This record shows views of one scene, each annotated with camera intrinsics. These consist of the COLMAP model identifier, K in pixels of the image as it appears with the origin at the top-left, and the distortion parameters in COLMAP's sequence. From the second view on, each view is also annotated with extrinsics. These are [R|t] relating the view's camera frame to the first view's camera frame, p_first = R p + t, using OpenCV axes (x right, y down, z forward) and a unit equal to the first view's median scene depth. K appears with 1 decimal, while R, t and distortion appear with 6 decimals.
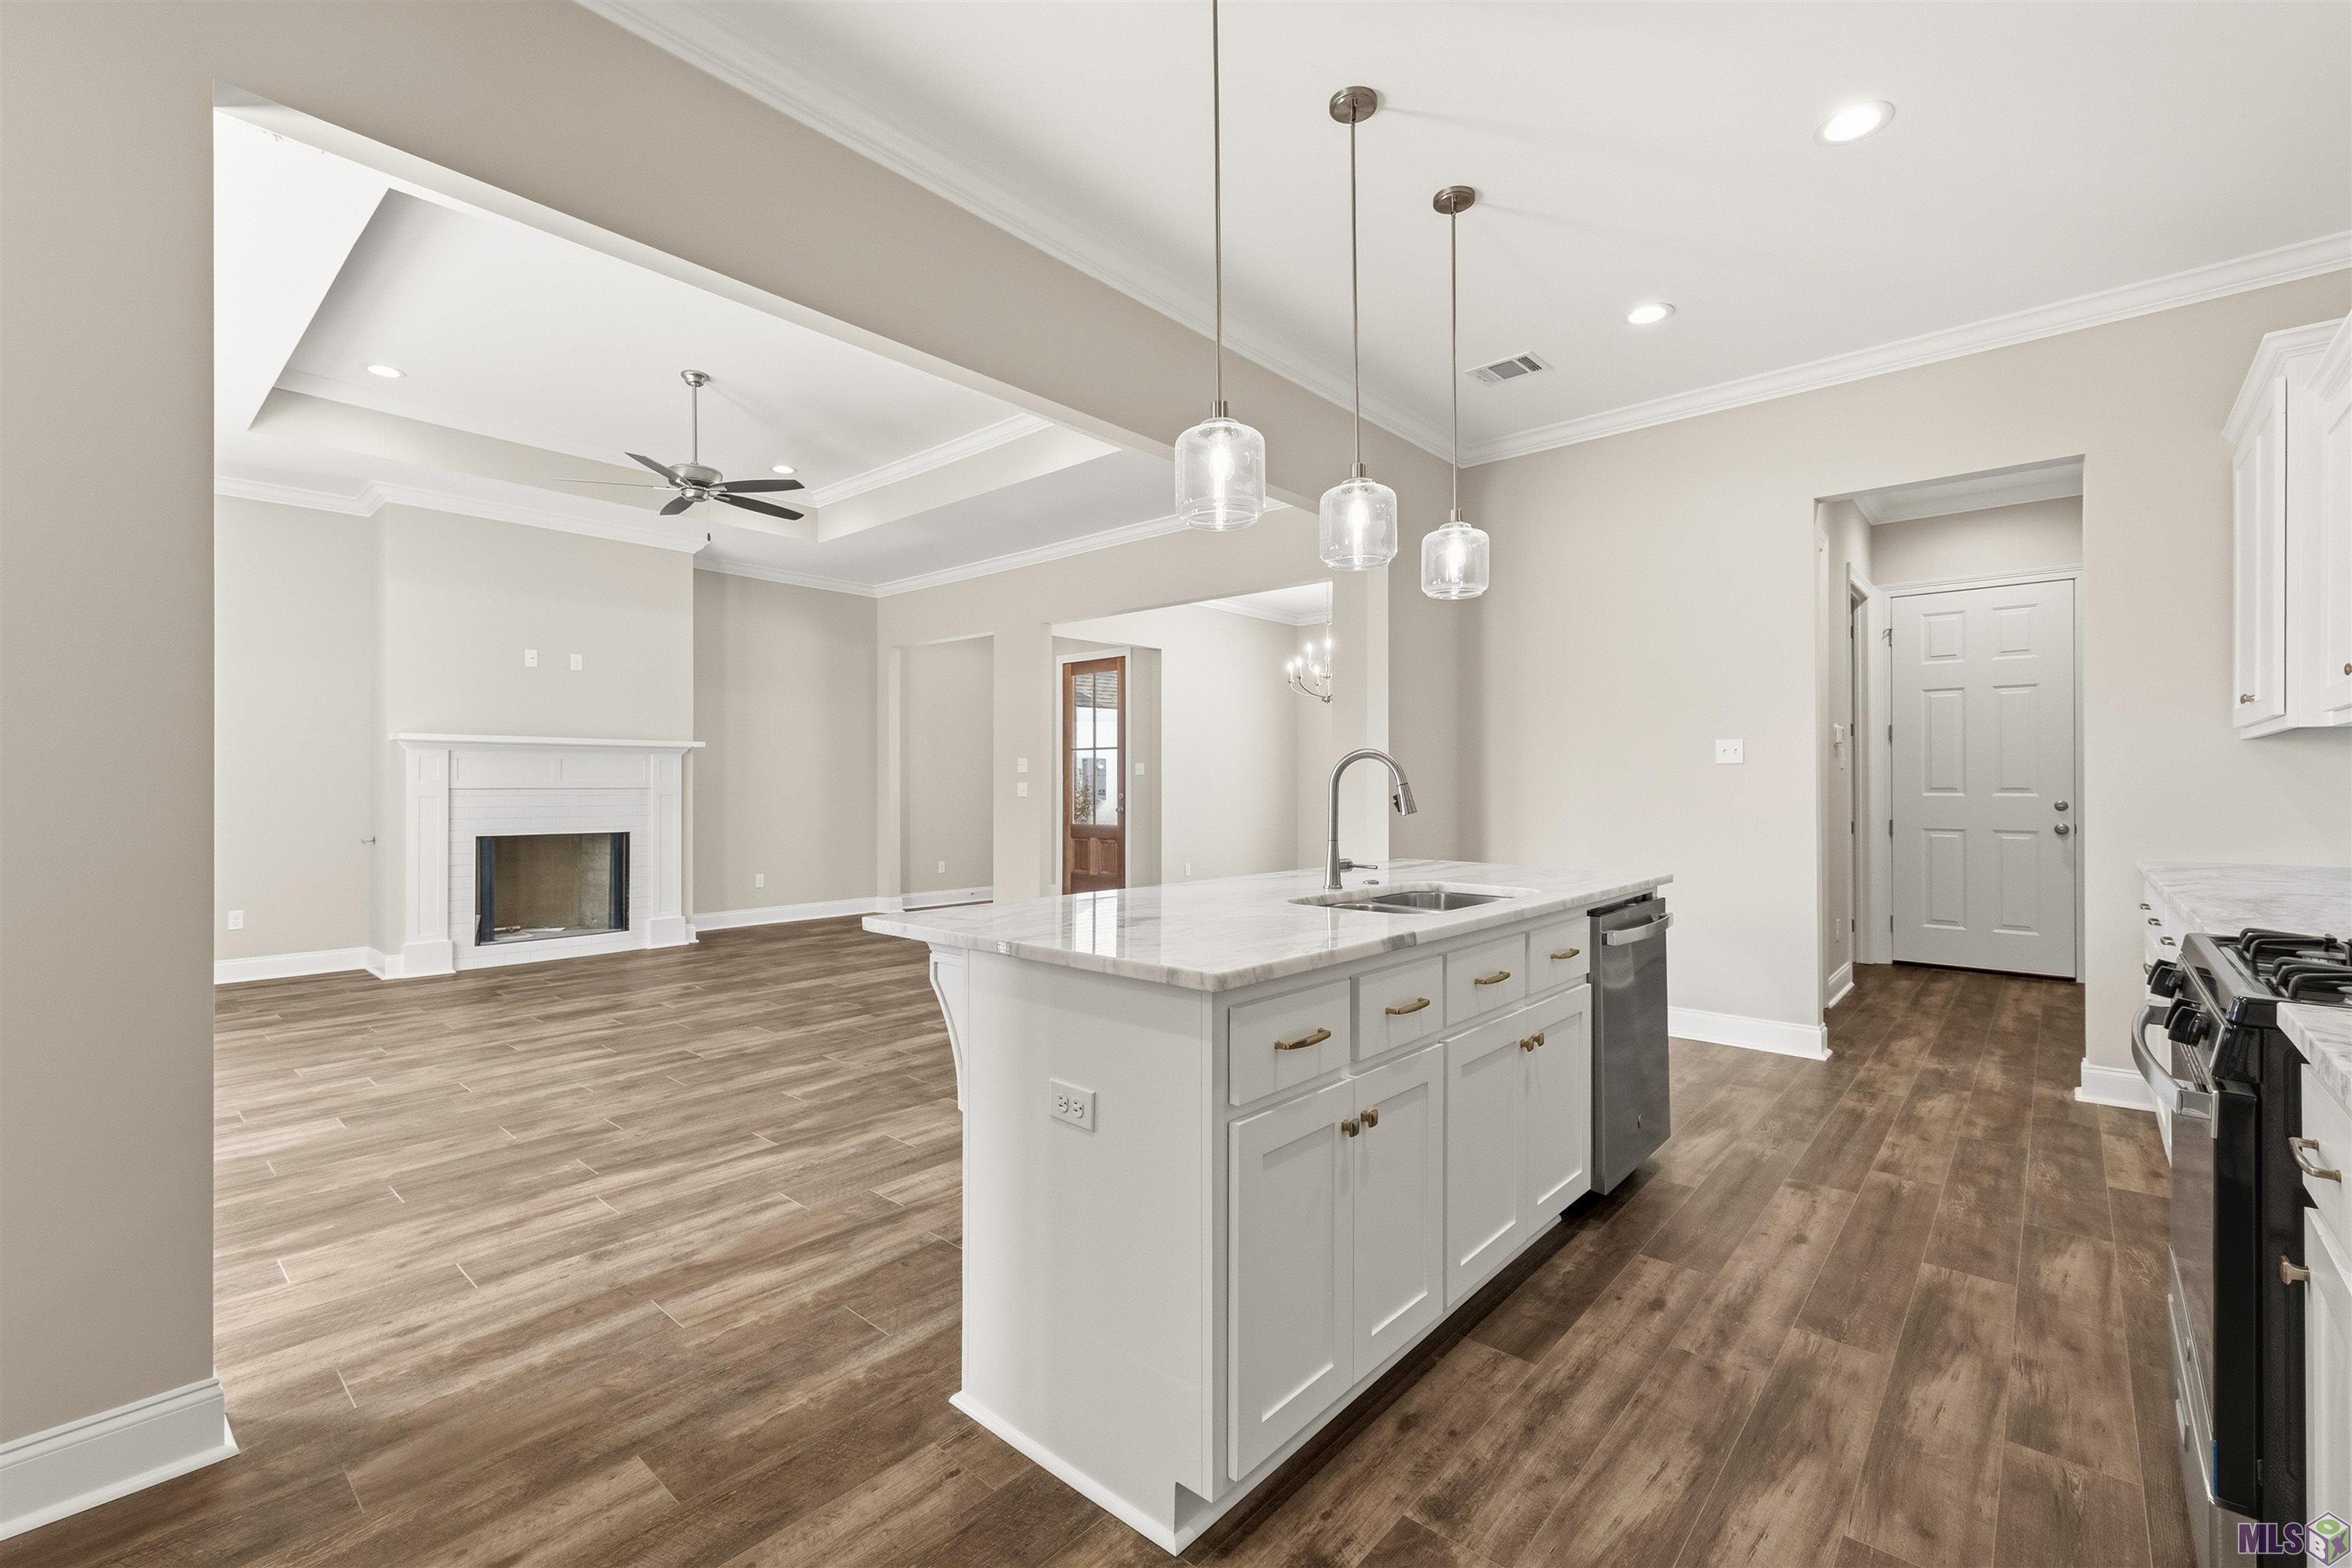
lens RADIAL K [[991.4, 0, 1169.1], [0, 991.4, 783.1], [0, 0, 1]] dist [0.002170, 0.000295]
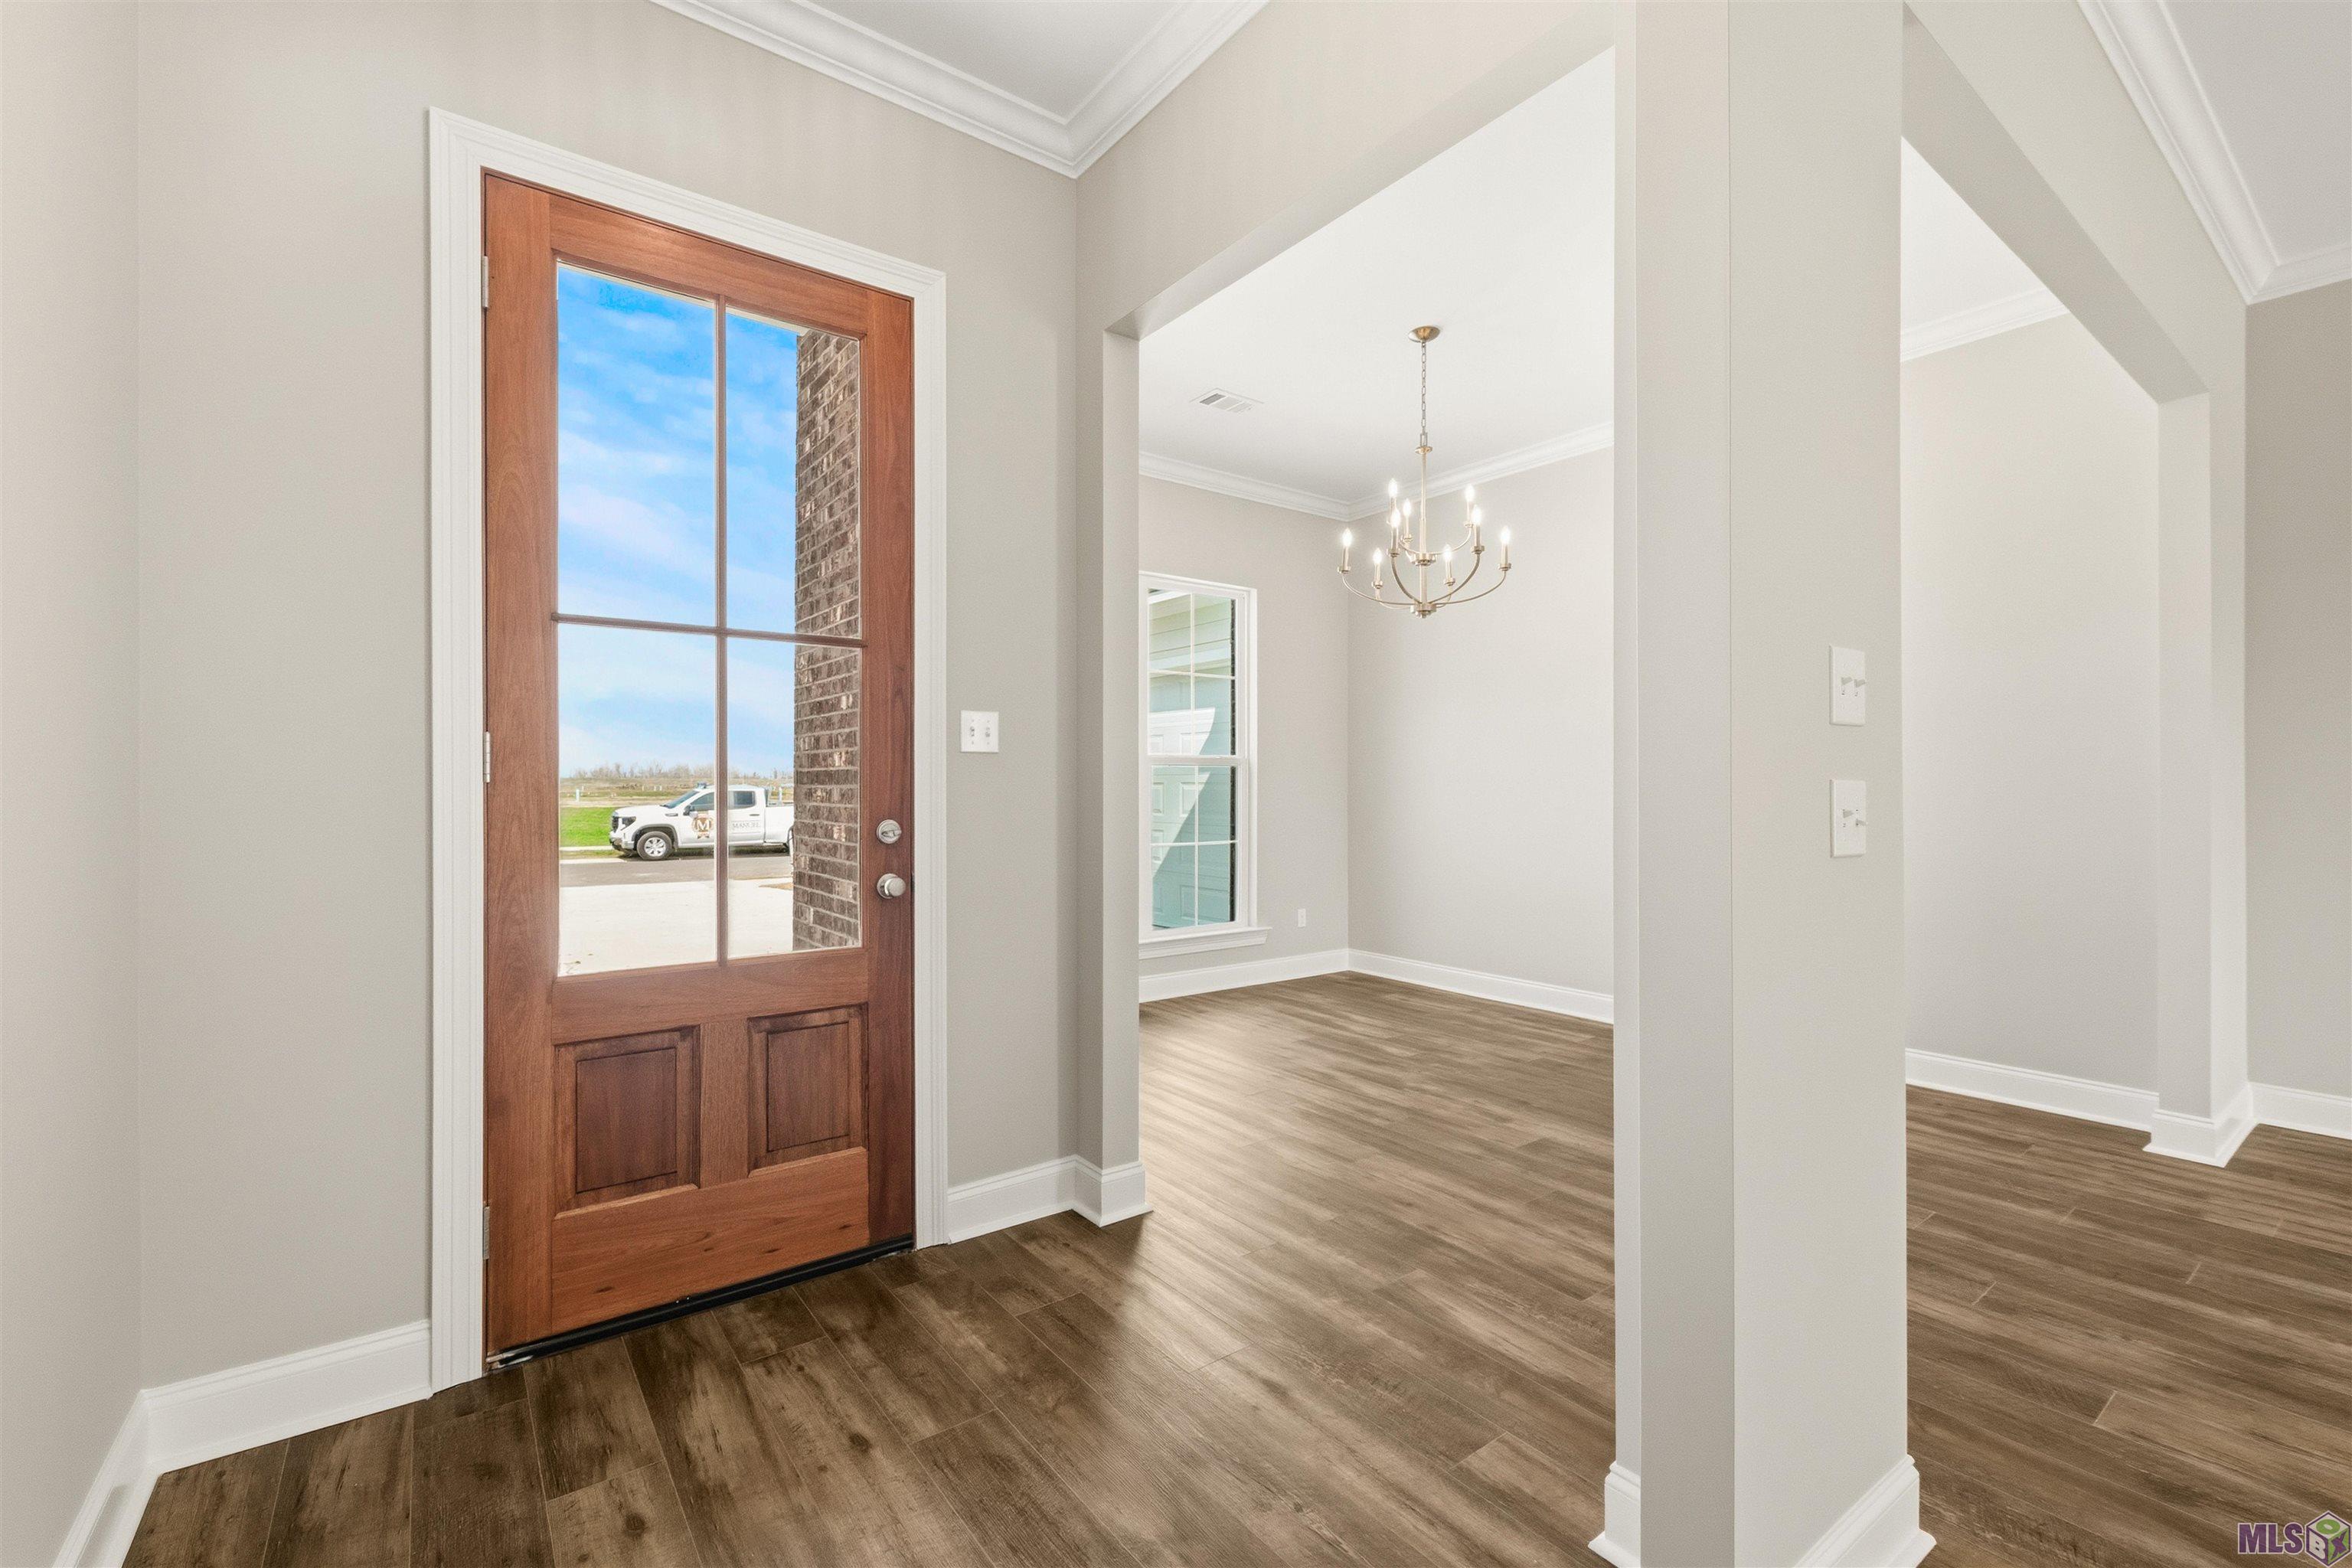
lens RADIAL K [[991.4, 0, 1169.1], [0, 991.4, 783.1], [0, 0, 1]] dist [0.002170, 0.000295]
pose [[0.207197, 0.002011, 0.978297, -0.521789], [-0.002886, 0.999995, -0.001444, 0.000690], [-0.978295, -0.002524, 0.207202, 1.594770]]
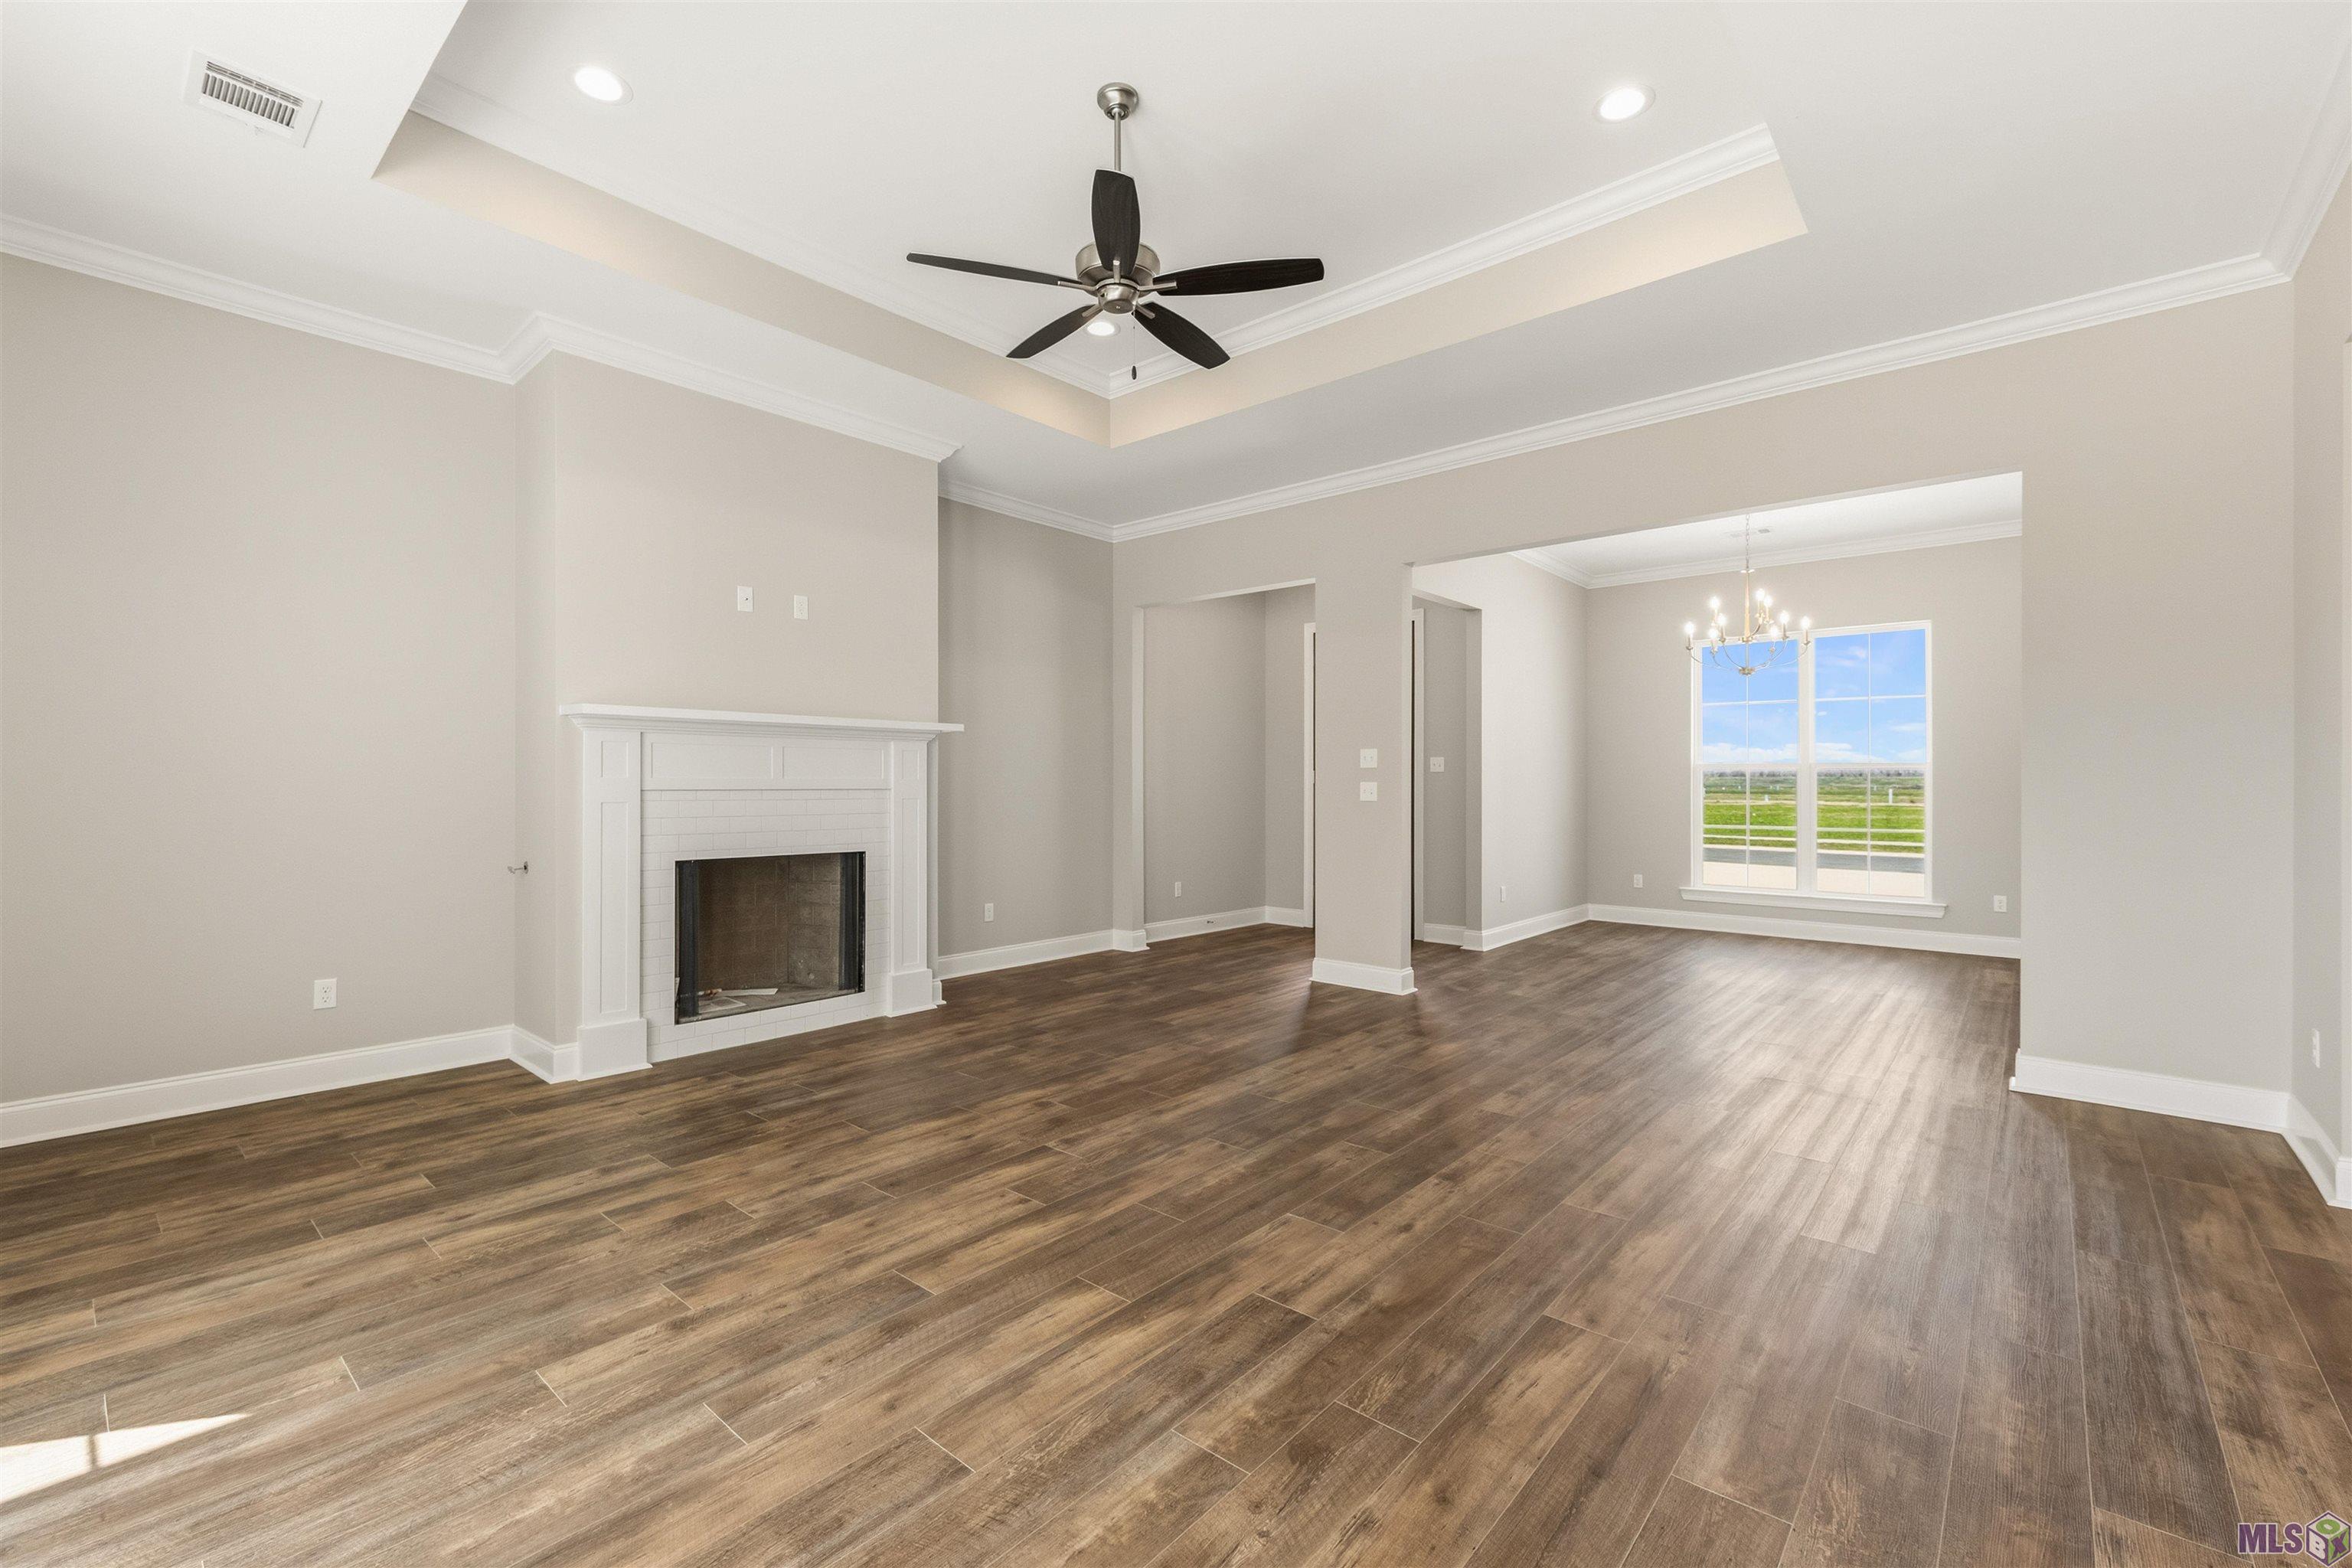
lens RADIAL K [[986.3, 0, 1168.8], [0, 986.3, 784.9], [0, 0, 1]] dist [0.003171, 0.000202]
pose [[0.999980, 0.001739, 0.006020, -0.440974], [-0.001755, 0.999995, 0.002683, 0.000008], [-0.006015, -0.002694, 0.999978, 0.396009]]
